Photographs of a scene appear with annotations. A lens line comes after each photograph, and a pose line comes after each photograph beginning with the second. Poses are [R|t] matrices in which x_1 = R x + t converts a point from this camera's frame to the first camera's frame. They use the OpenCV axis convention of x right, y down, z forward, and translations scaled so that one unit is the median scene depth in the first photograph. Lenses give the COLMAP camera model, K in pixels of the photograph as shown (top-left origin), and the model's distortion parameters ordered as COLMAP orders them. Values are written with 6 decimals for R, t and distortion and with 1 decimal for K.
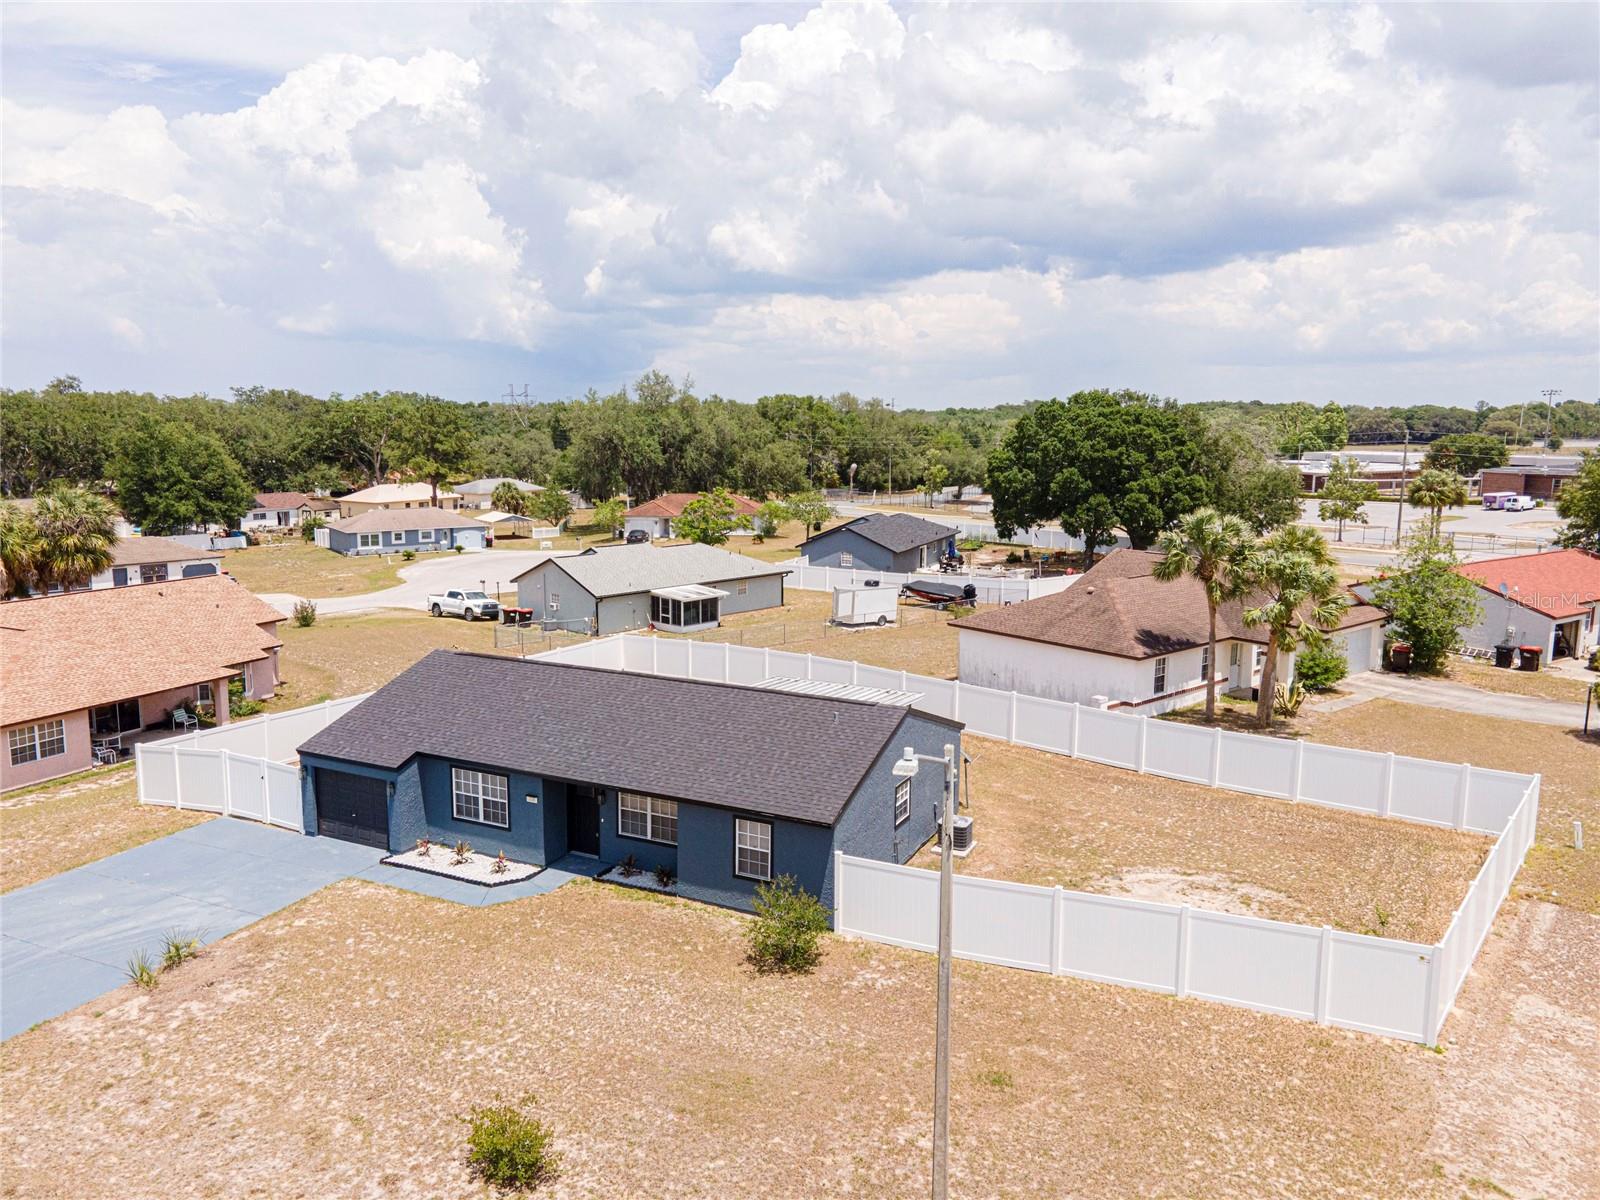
lens RADIAL K [[1160.8, 0, 810.6], [0, 1160.8, 600.1], [0, 0, 1]] dist [0.027482, 0.033687]
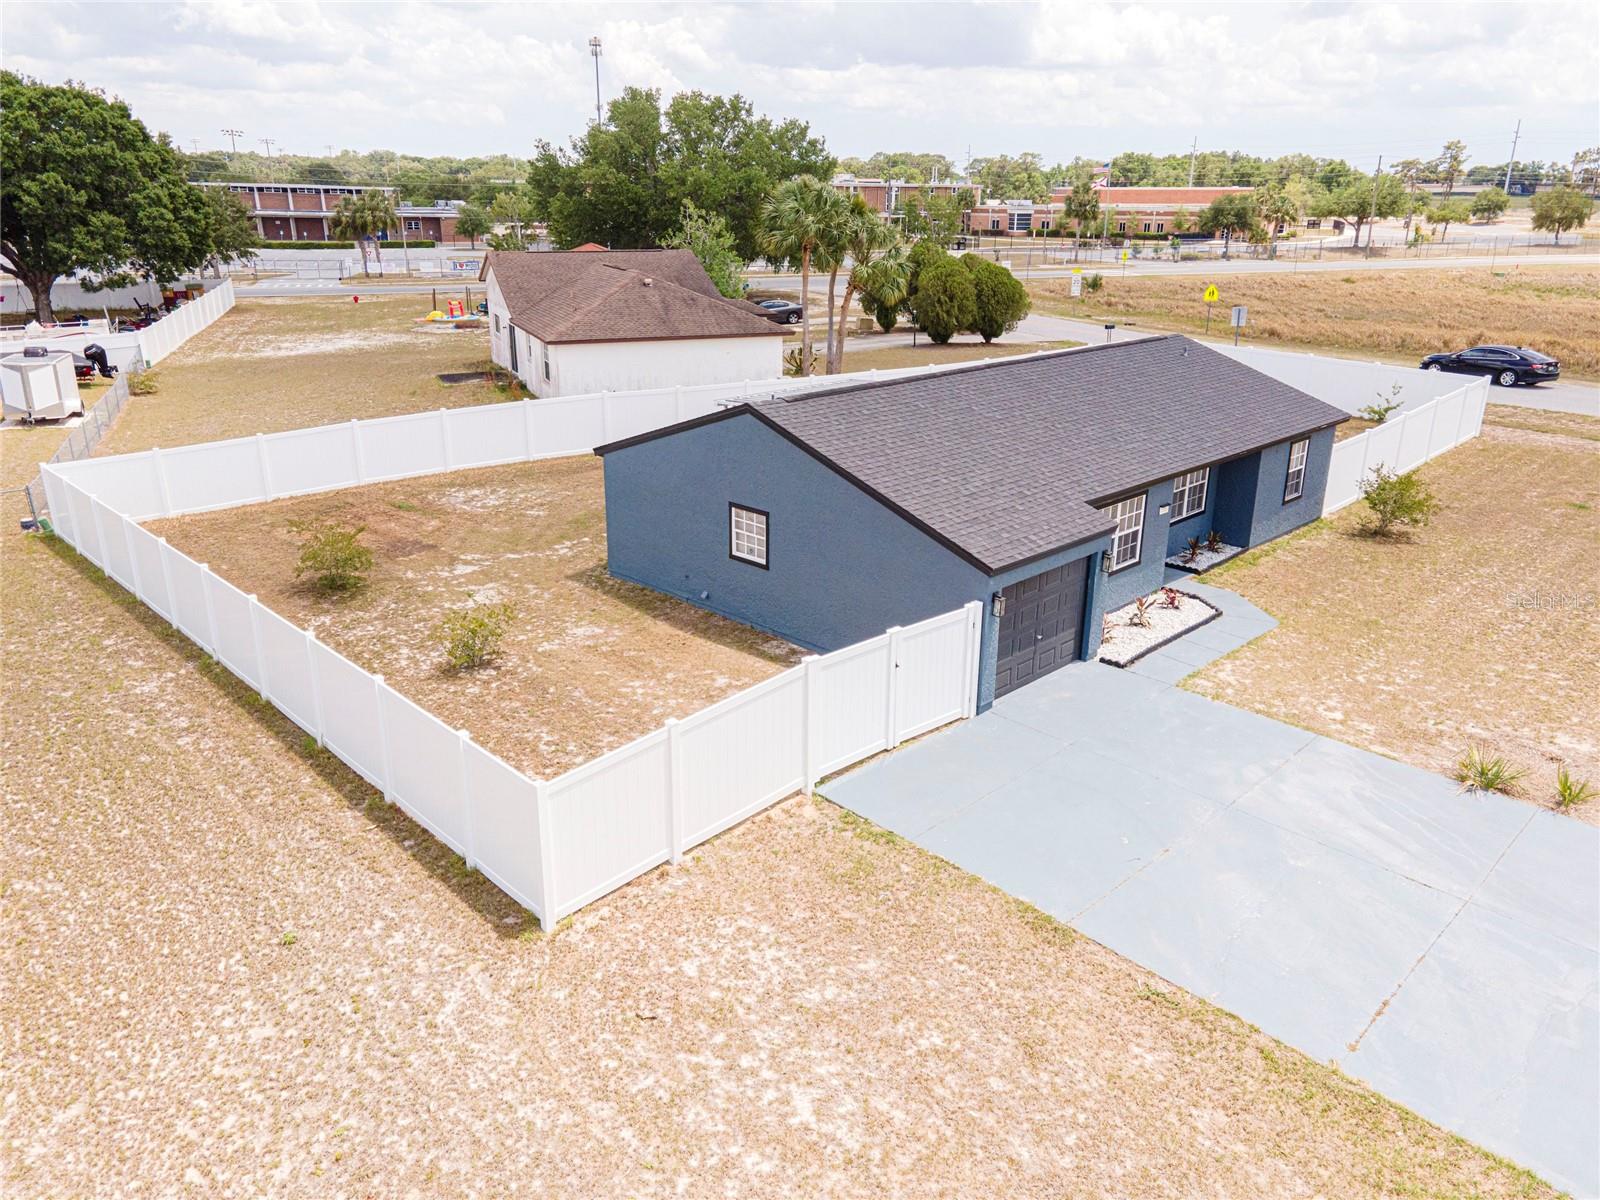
lens RADIAL K [[1160.8, 0, 790.8], [0, 1160.8, 588.0], [0, 0, 1]] dist [0.027482, 0.033687]
pose [[0.321847, -0.315276, 0.892757, -0.843910], [0.141059, 0.948373, 0.284063, -0.031152], [-0.936225, 0.034506, 0.349704, 0.780267]]
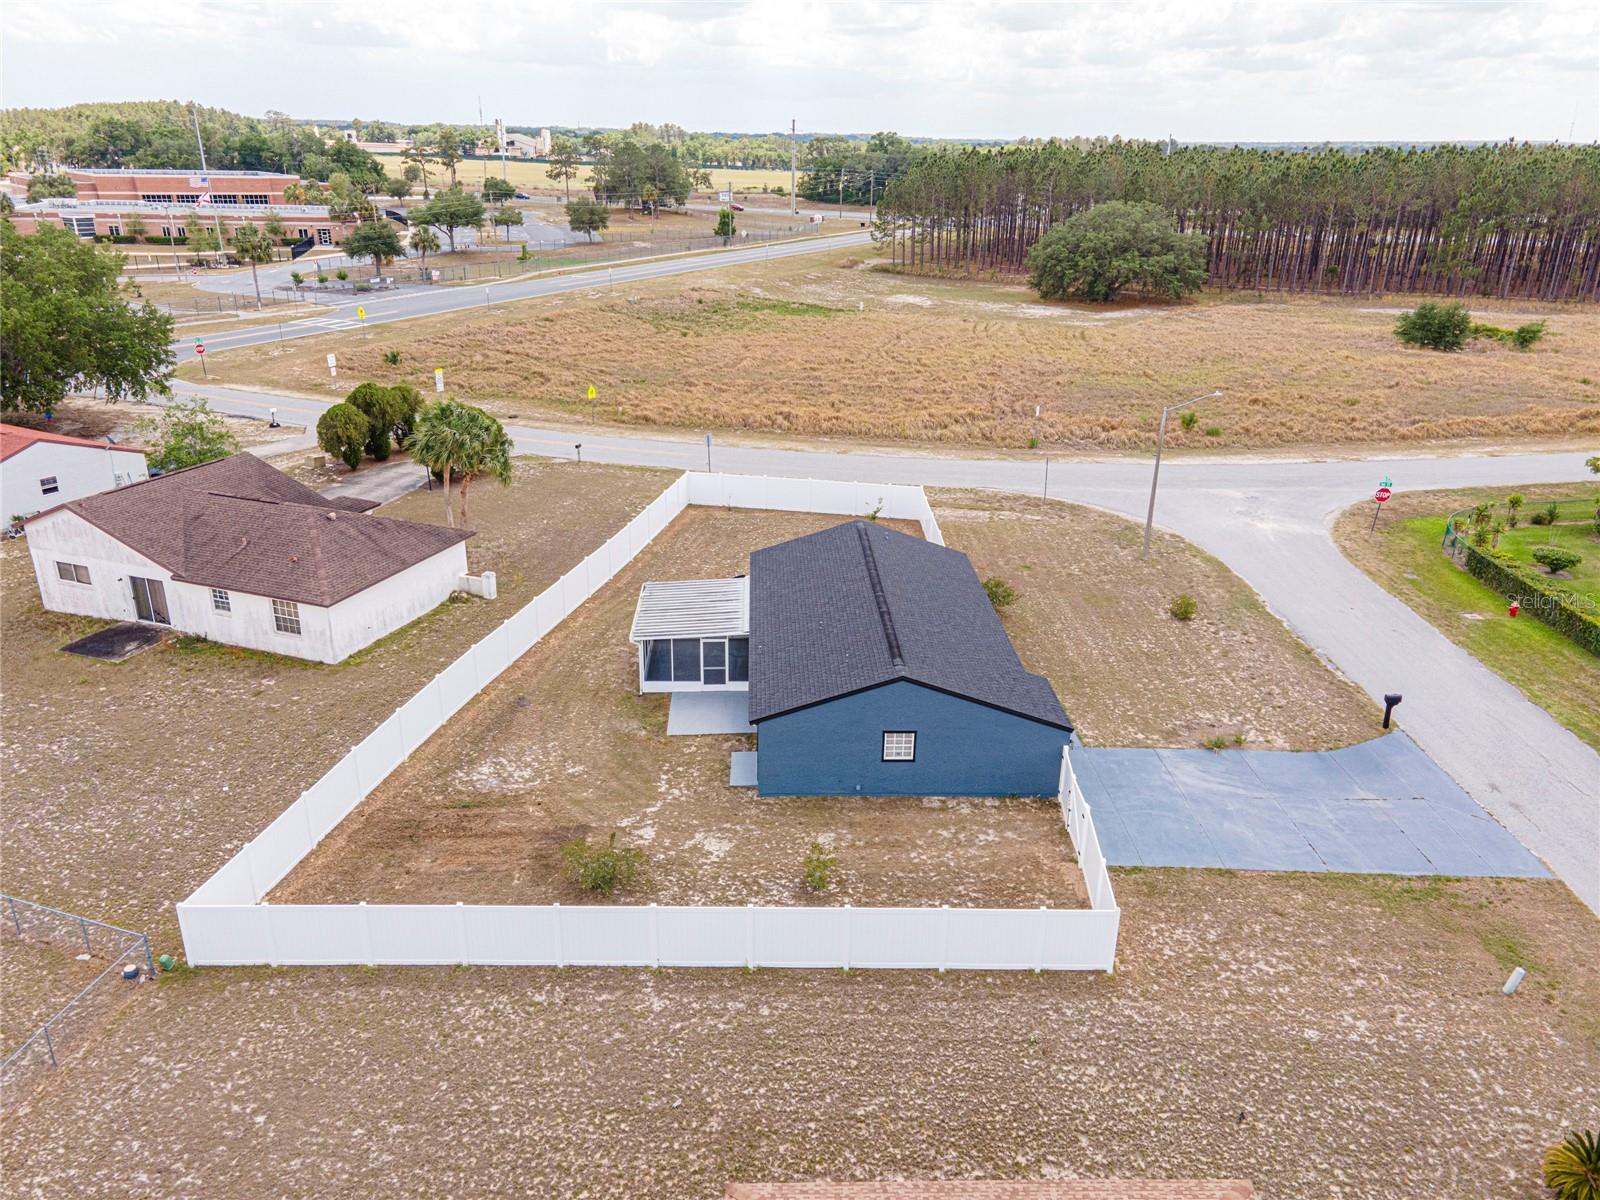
lens RADIAL K [[1160.8, 0, 792.4], [0, 1160.8, 607.5], [0, 0, 1]] dist [0.027482, 0.033687]
pose [[-0.464042, -0.347084, 0.814983, -1.043264], [0.117303, 0.887859, 0.444911, -0.450233], [-0.878012, 0.302058, -0.371290, 1.417573]]
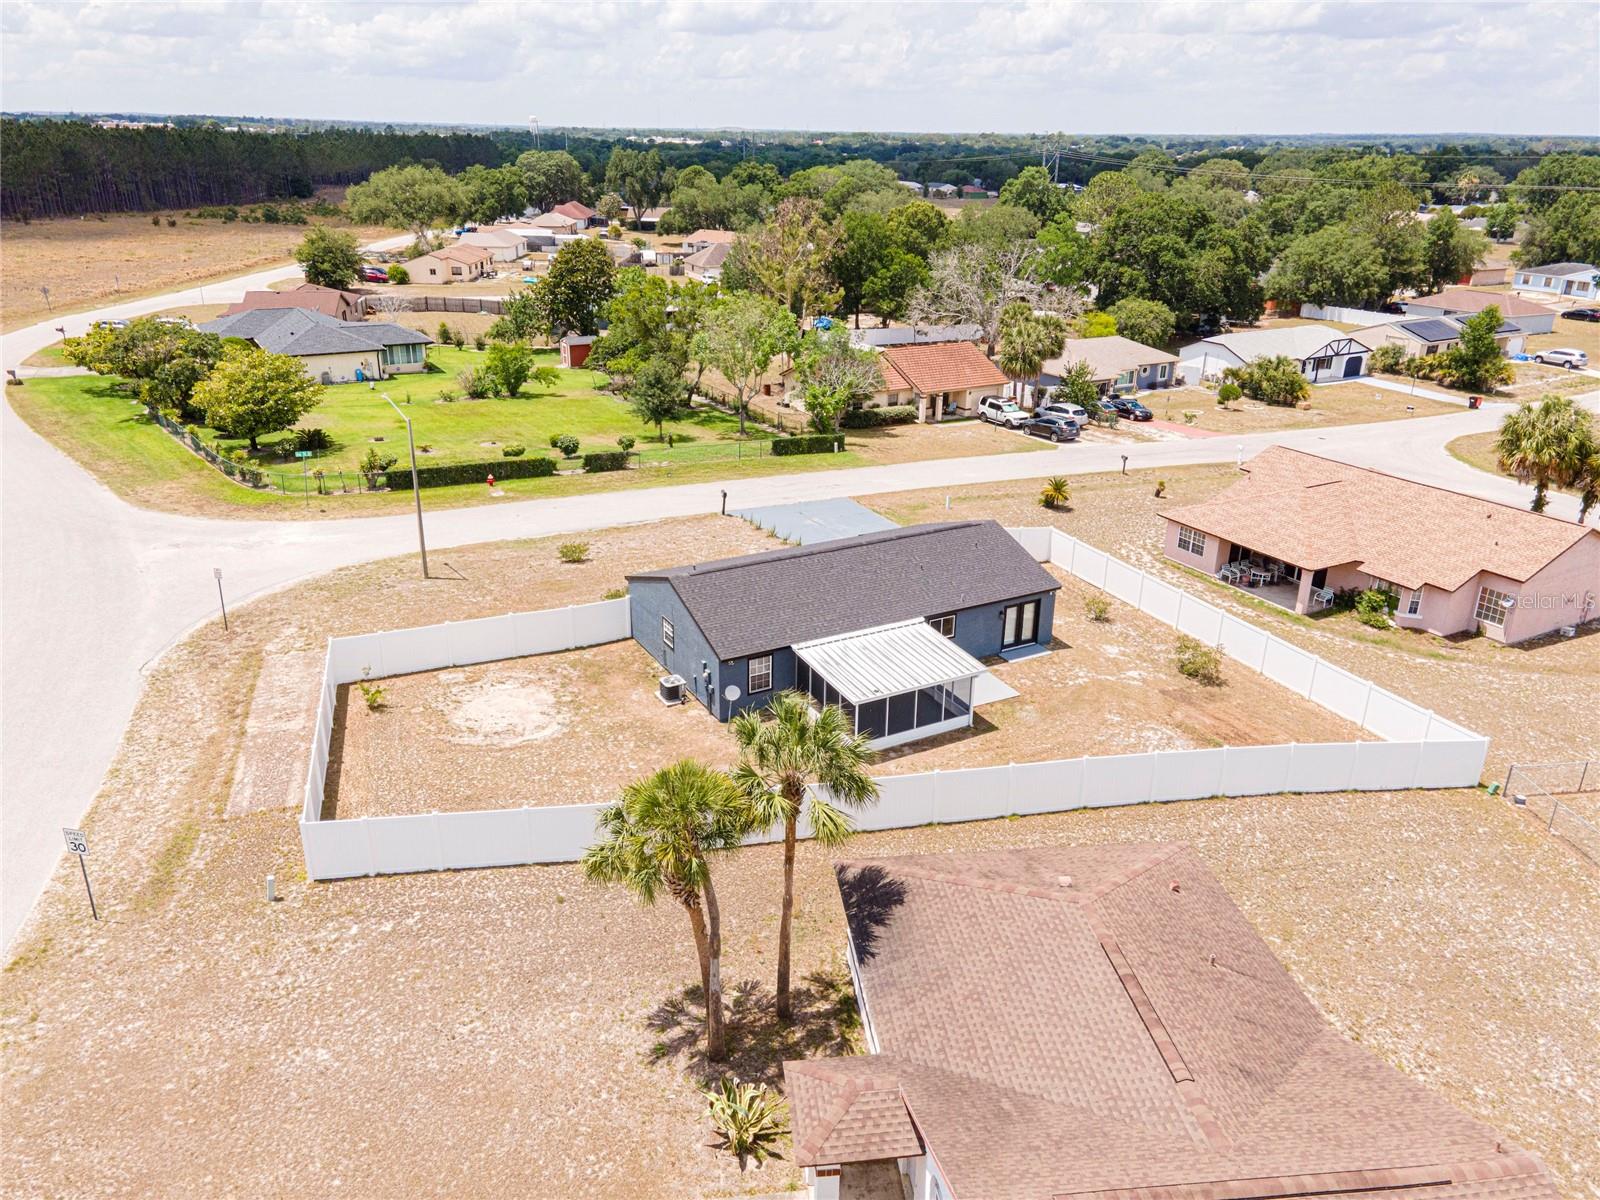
lens RADIAL K [[1160.8, 0, 795.8], [0, 1160.8, 600.9], [0, 0, 1]] dist [0.027482, 0.033687]
pose [[-0.572263, 0.292354, -0.766188, 0.938626], [-0.145801, 0.883140, 0.445877, -0.469514], [0.807005, 0.366870, -0.462763, 1.493710]]
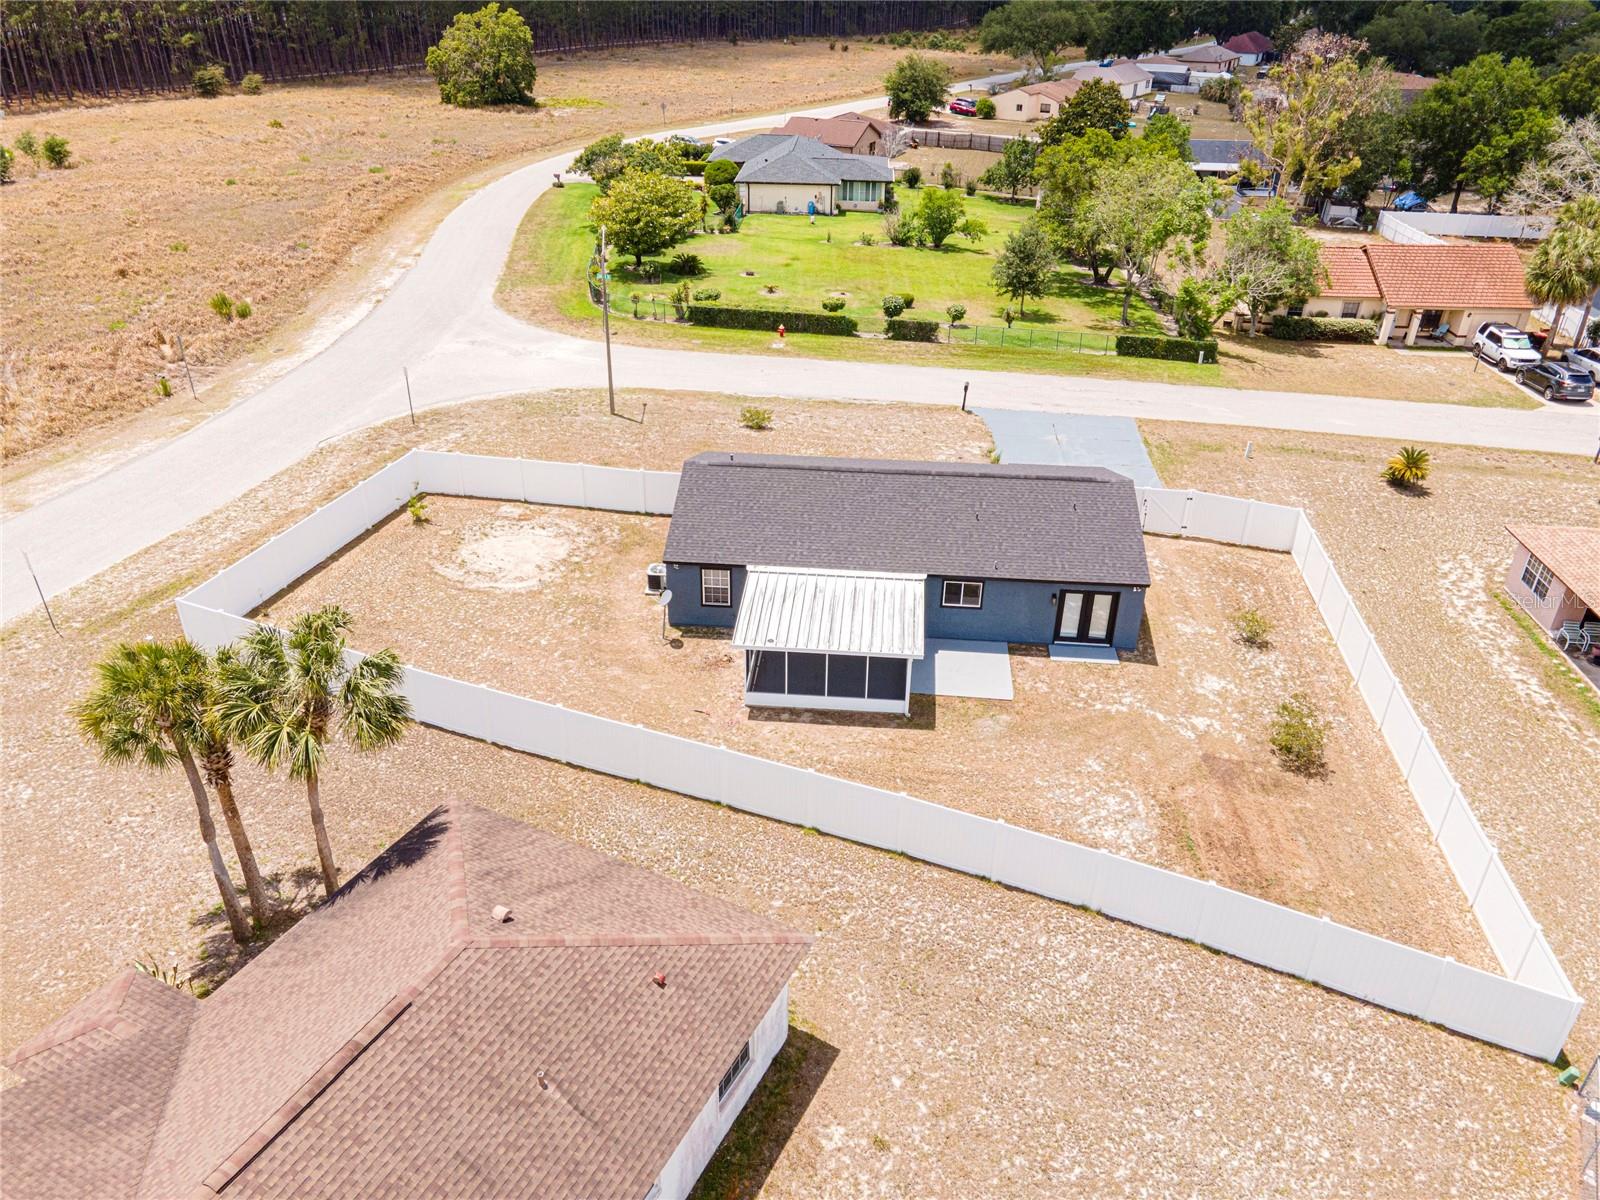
lens RADIAL K [[1160.8, 0, 792.1], [0, 1160.8, 595.3], [0, 0, 1]] dist [0.027482, 0.033687]
pose [[-0.930714, 0.159535, -0.329121, 0.369988], [-0.079336, 0.790370, 0.607472, -0.521589], [0.357040, 0.591493, -0.722951, 1.747287]]
